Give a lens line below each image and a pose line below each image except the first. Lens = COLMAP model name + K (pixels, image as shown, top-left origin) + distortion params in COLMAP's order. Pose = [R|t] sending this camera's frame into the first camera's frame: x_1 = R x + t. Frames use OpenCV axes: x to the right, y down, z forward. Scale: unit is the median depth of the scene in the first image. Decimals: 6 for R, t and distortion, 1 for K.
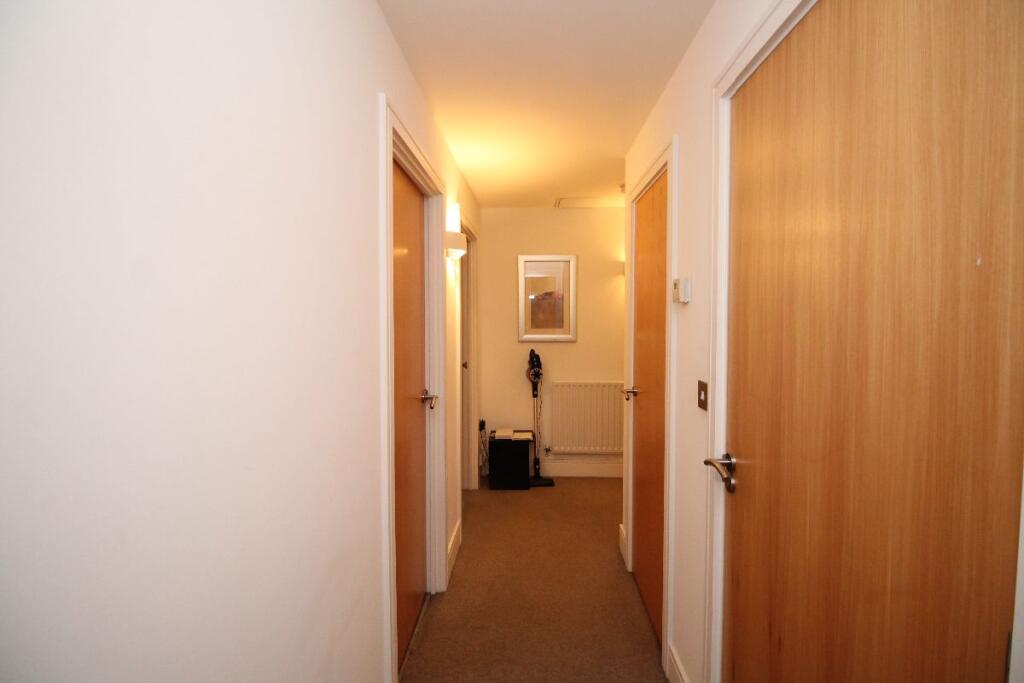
lens RADIAL K [[483.2, 0, 509.7], [0, 483.2, 329.0], [0, 0, 1]] dist [-0.010685, -0.000102]
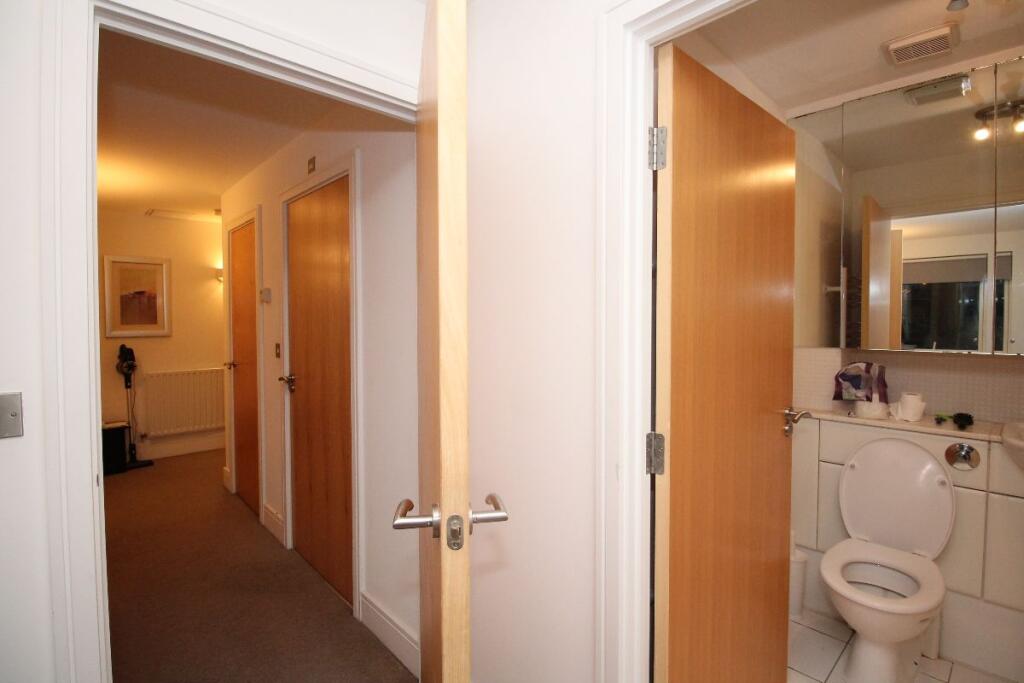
lens RADIAL K [[483.2, 0, 509.7], [0, 483.2, 329.0], [0, 0, 1]] dist [-0.010685, -0.000102]
pose [[0.696066, -0.024449, 0.717562, -0.121306], [0.026239, 0.999619, 0.008606, 0.021797], [-0.717498, 0.012838, 0.696442, -0.364302]]
